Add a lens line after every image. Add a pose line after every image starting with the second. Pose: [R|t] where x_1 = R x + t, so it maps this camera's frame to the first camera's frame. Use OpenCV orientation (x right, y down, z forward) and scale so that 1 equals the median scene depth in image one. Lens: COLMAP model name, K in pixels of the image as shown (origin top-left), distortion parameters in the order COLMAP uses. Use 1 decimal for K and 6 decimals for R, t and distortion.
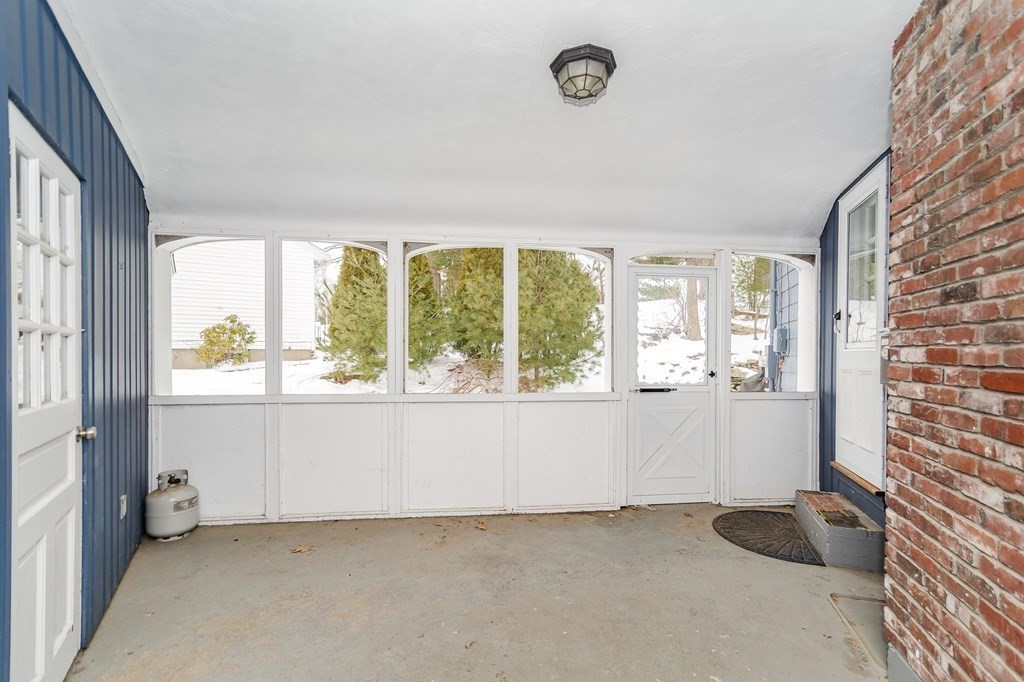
lens RADIAL K [[456.8, 0, 513.5], [0, 456.8, 346.1], [0, 0, 1]] dist [0.005256, 0.000595]
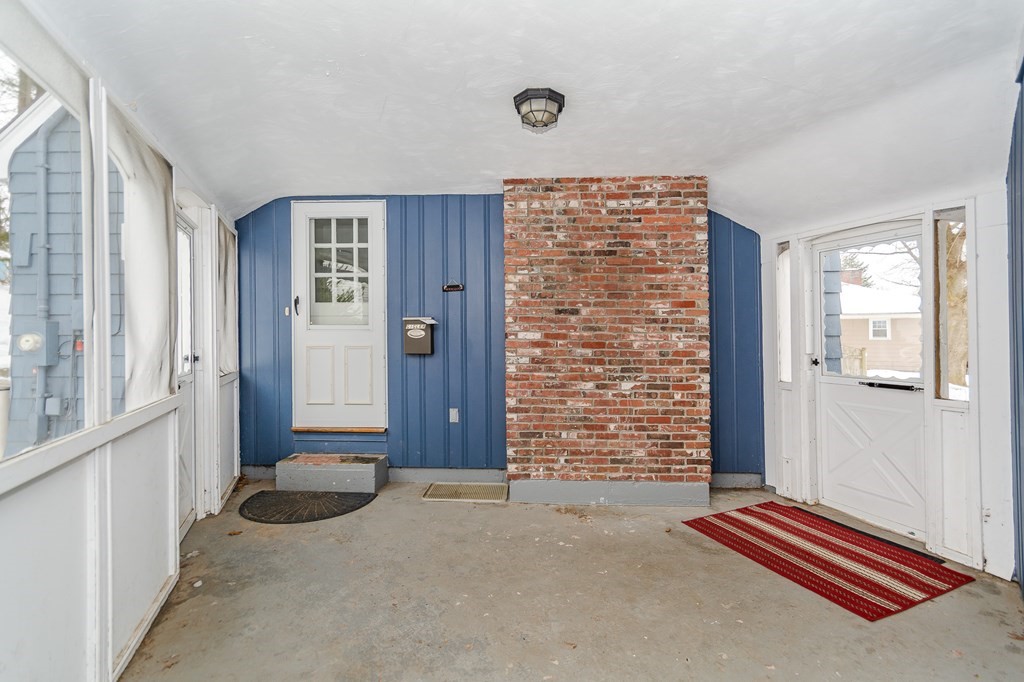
lens RADIAL K [[454.6, 0, 512.4], [0, 454.6, 331.1], [0, 0, 1]] dist [0.000847, 0.000108]
pose [[-0.268645, 0.009741, 0.963190, -1.309912], [-0.019747, 0.999683, -0.015618, 0.038008], [-0.963037, -0.023215, -0.268368, 1.872188]]
